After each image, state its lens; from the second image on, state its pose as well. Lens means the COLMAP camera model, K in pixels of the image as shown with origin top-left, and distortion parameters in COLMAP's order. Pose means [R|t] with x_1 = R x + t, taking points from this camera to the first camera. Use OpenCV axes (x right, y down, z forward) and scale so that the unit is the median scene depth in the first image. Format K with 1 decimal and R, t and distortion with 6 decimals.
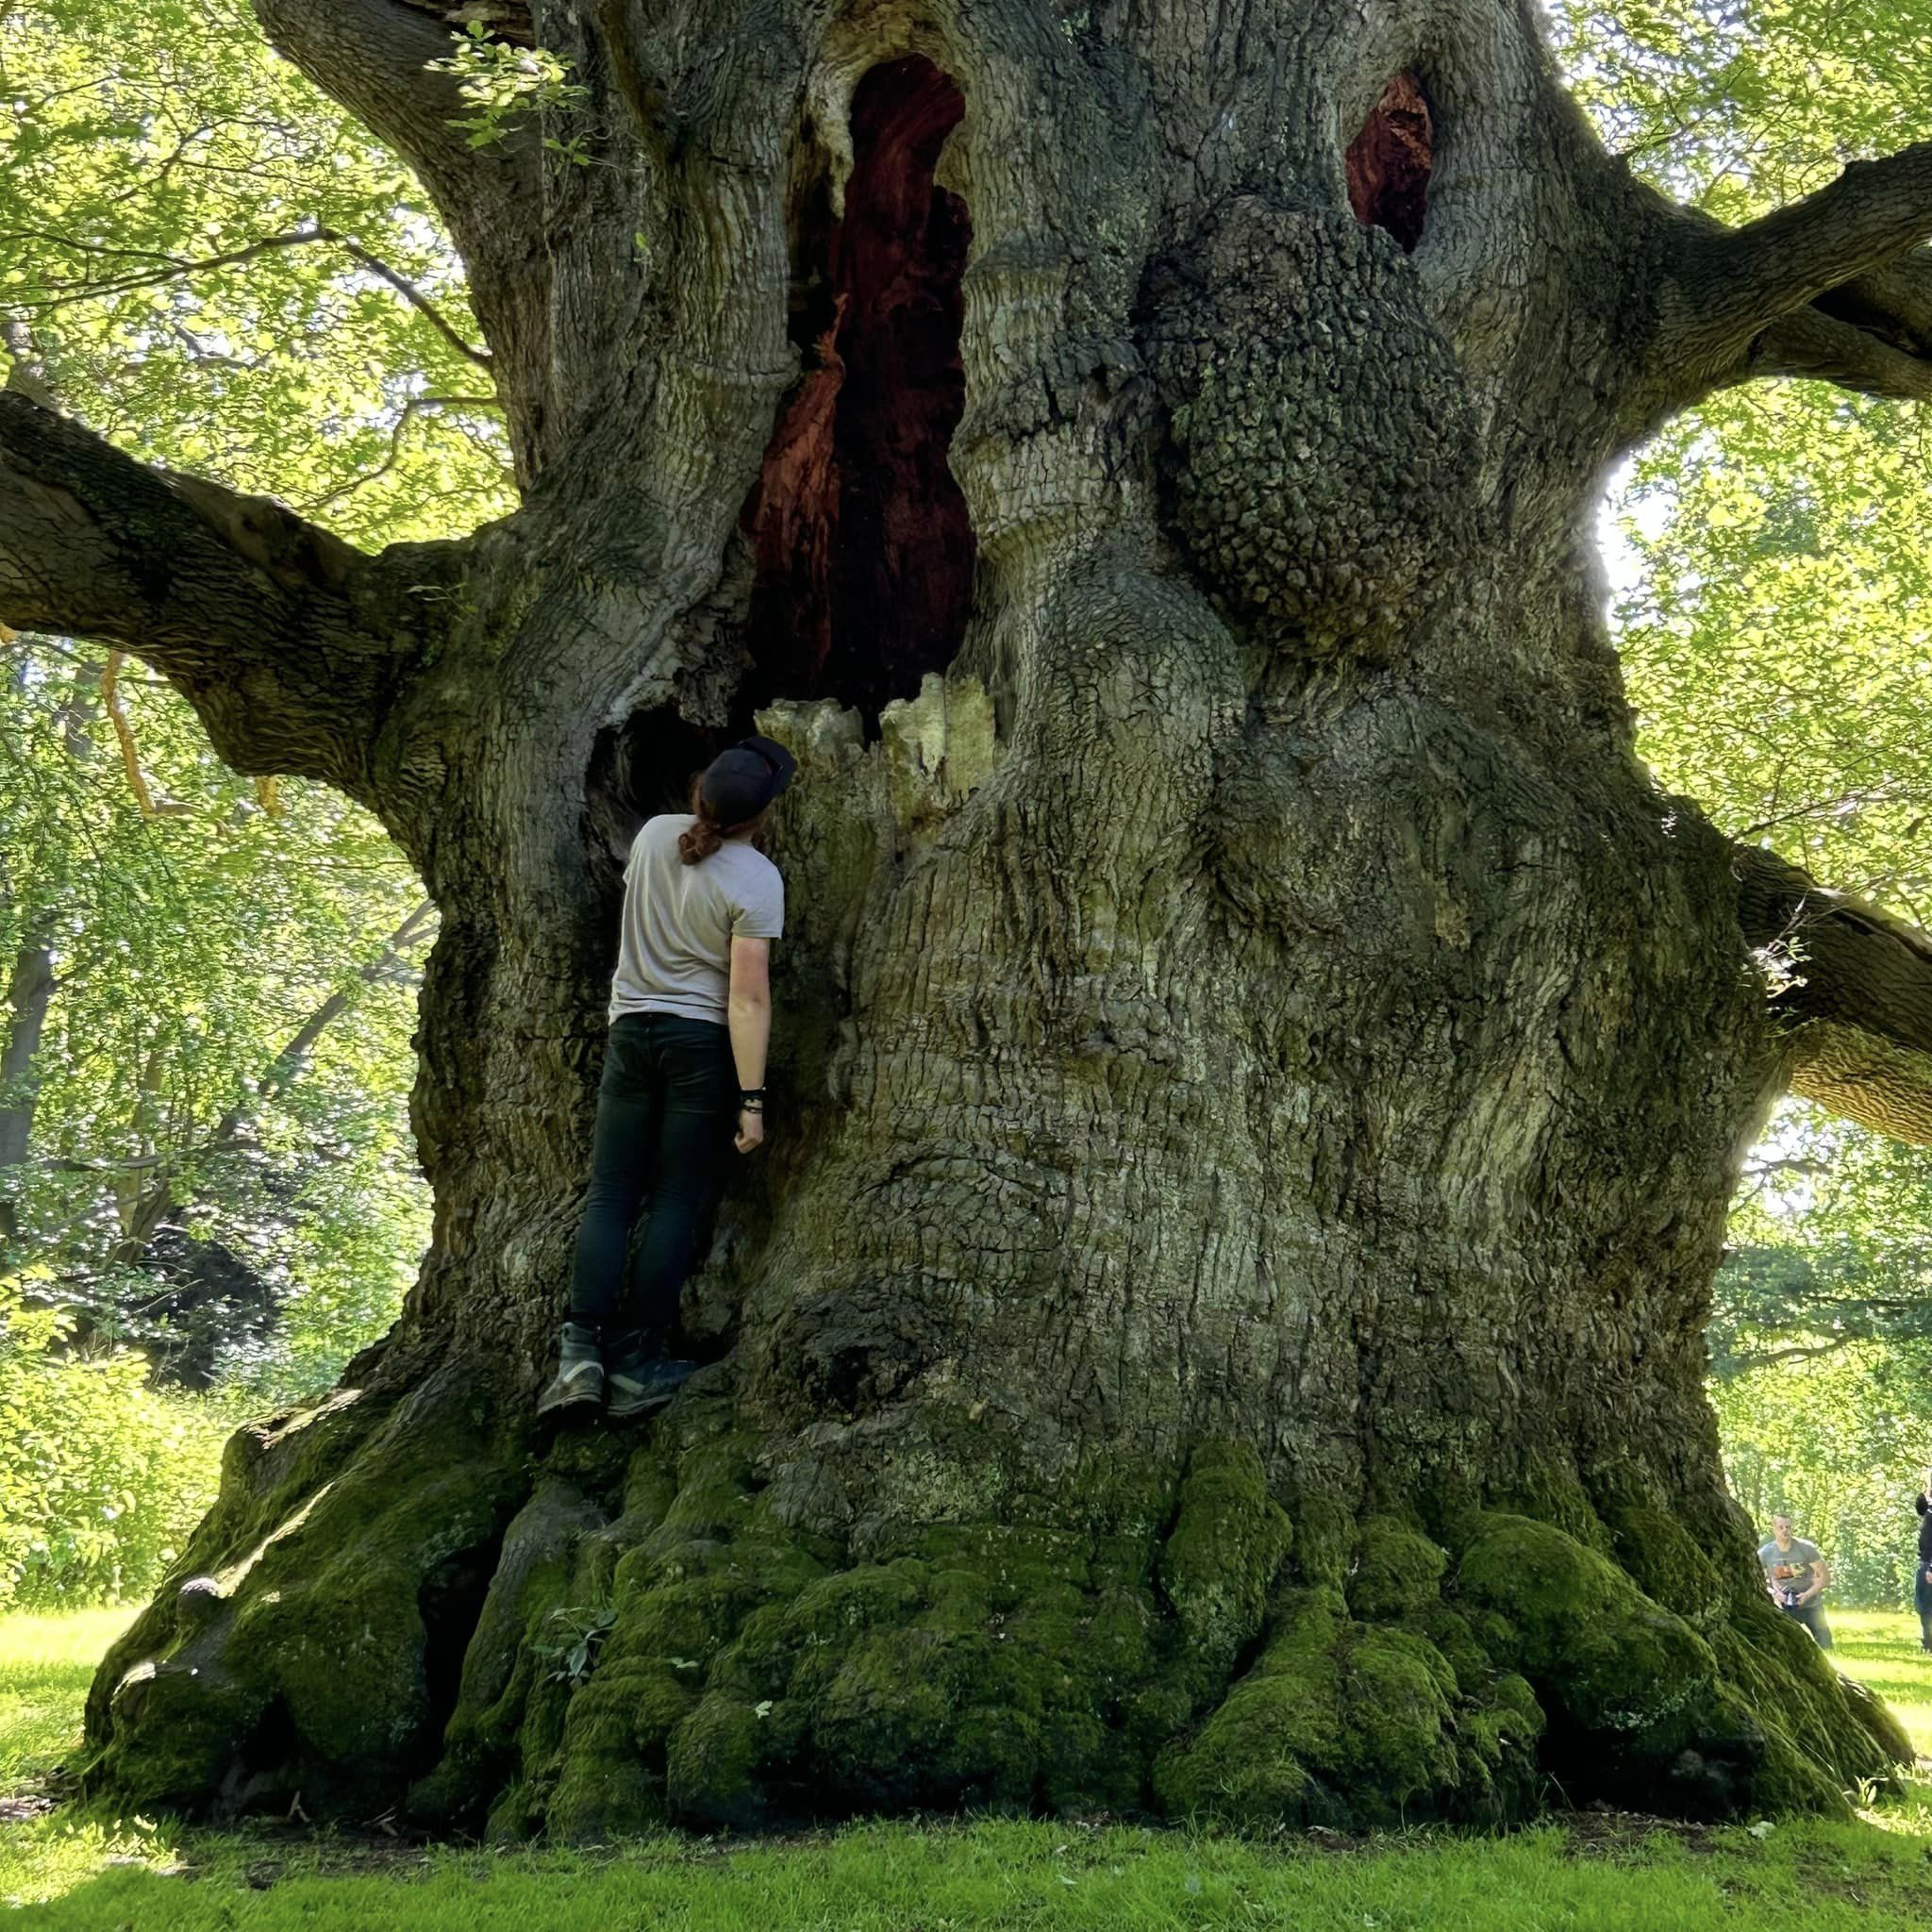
lens RADIAL K [[3681.5, 0, 960.9], [0, 3681.5, 993.0], [0, 0, 1]] dist [0.292407, -1.462969]
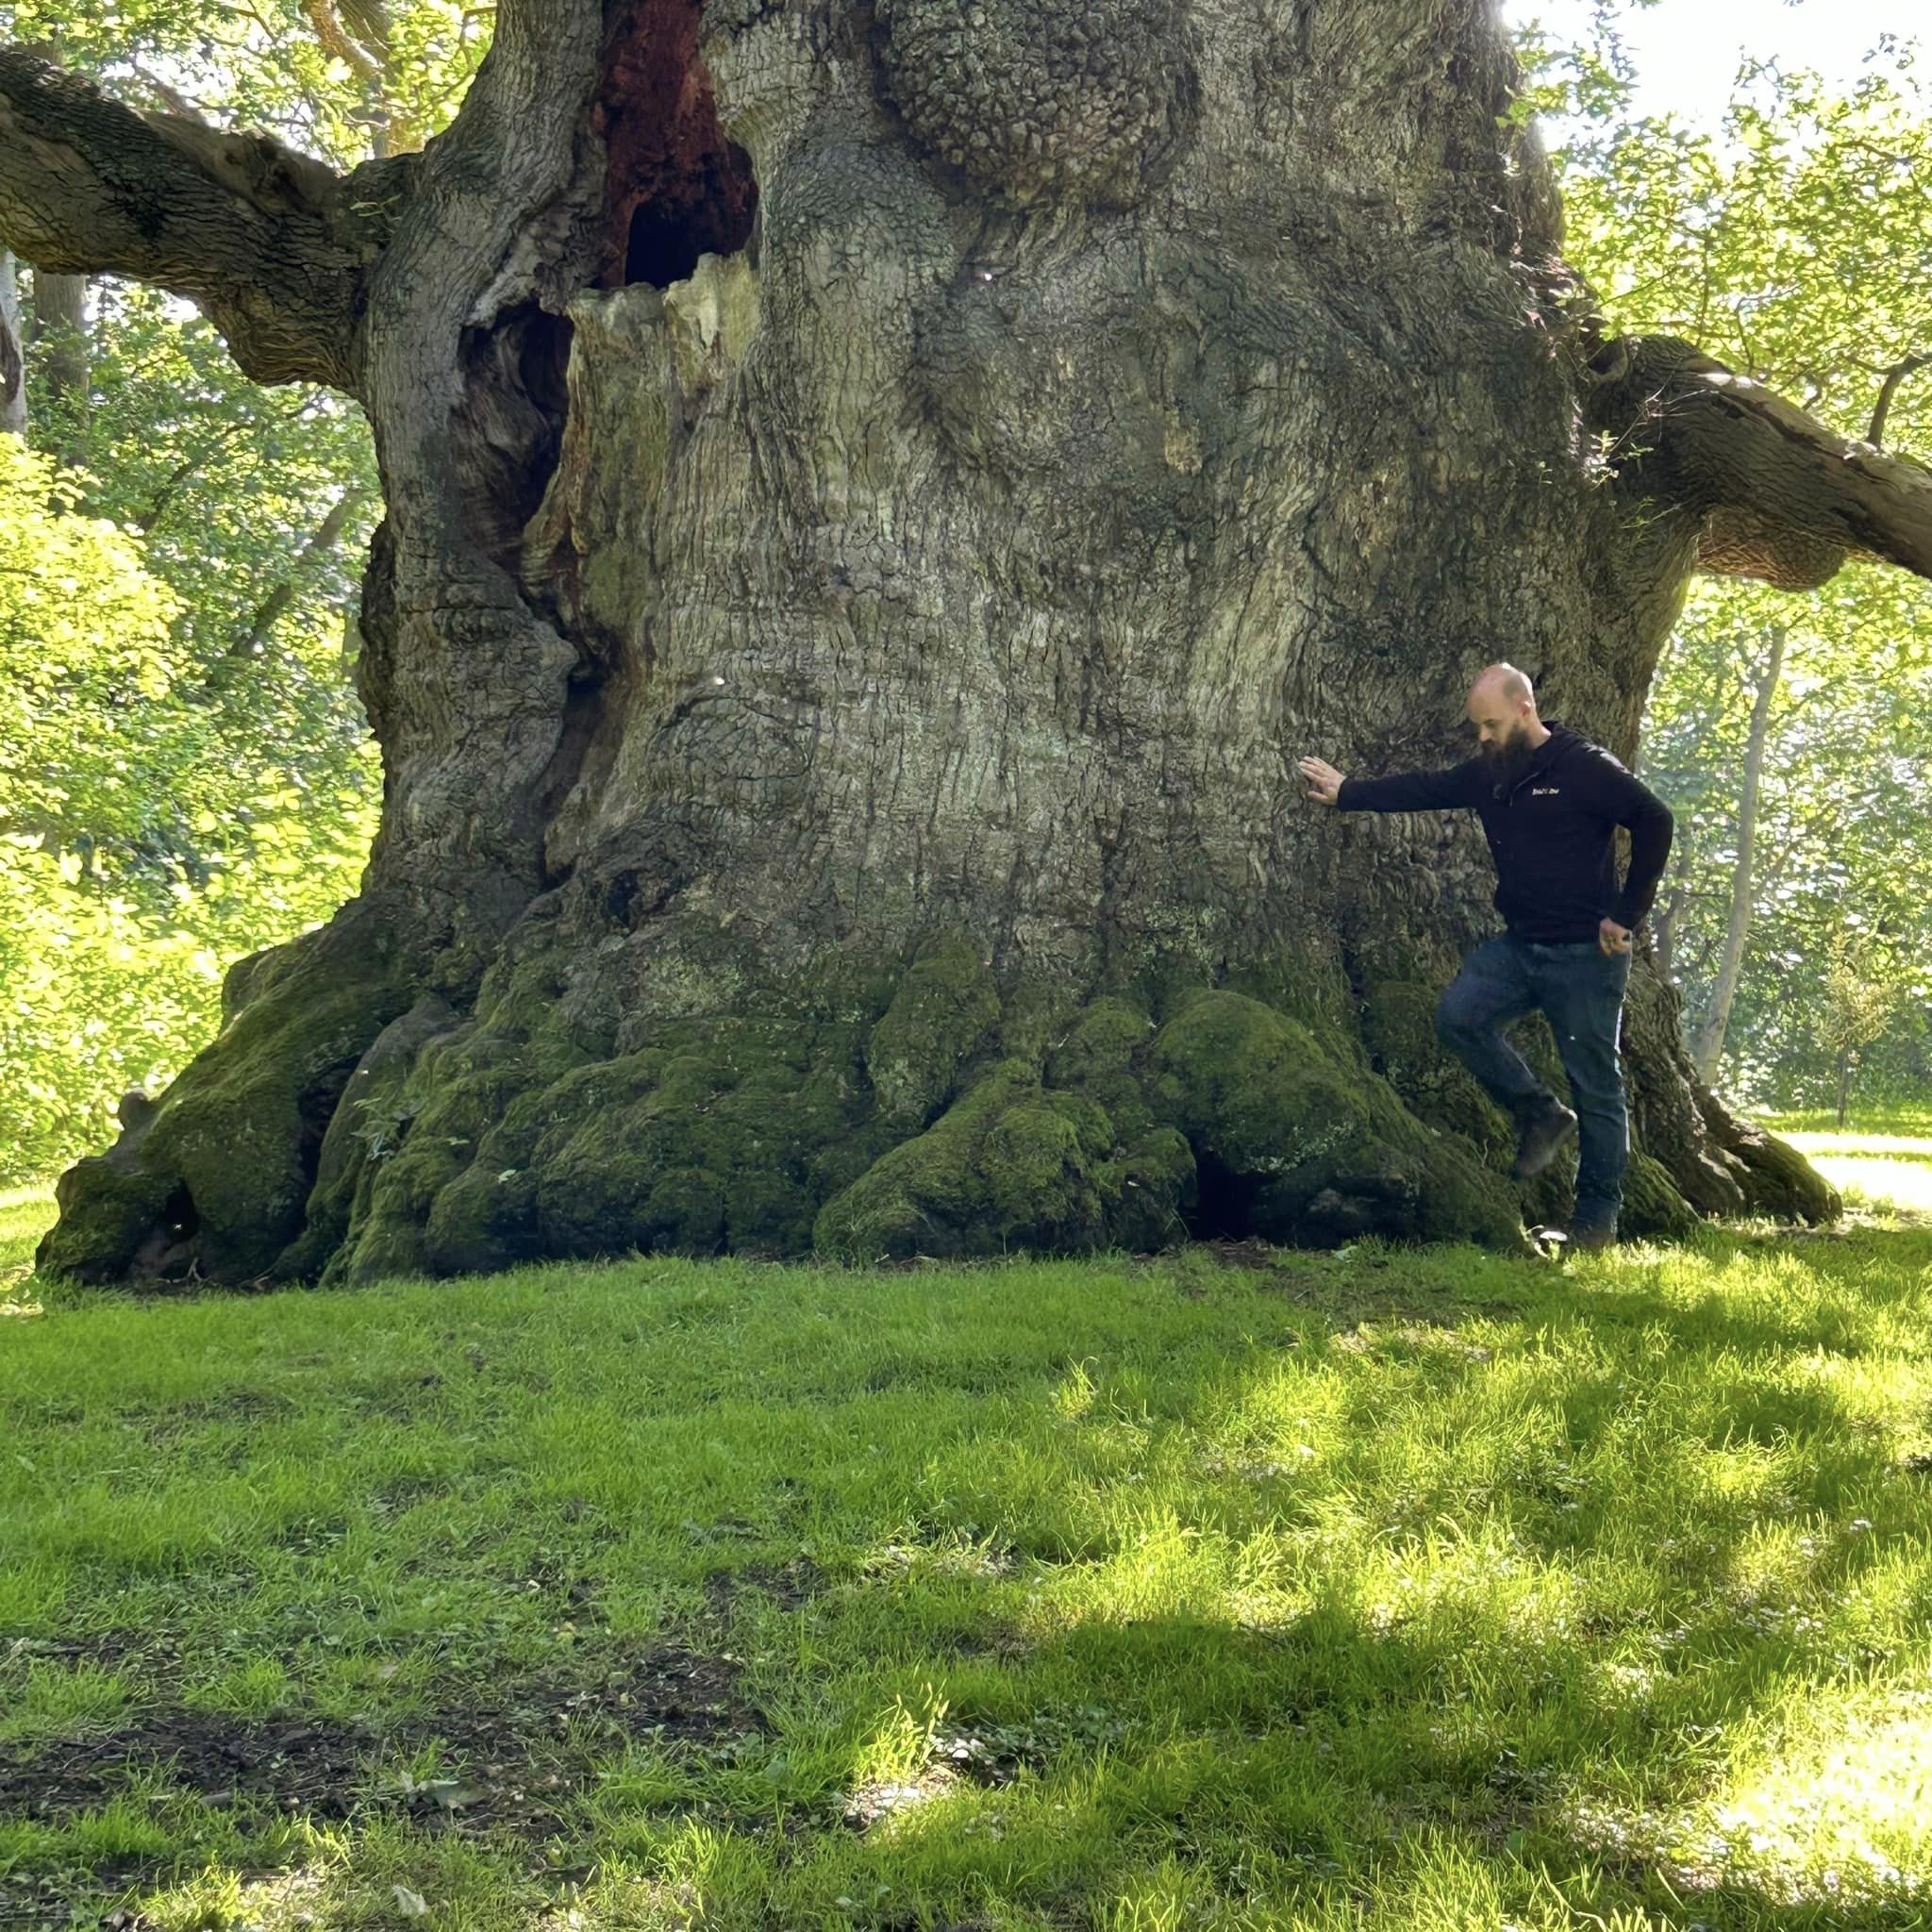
lens RADIAL K [[4081.9, 0, 972.0], [0, 4081.9, 987.9], [0, 0, 1]] dist [0.265382, -1.235682]
pose [[0.964232, -0.041124, -0.261852, 0.389836], [0.070292, 0.992193, 0.103014, 0.009394], [0.255571, -0.117735, 0.959595, -0.180860]]
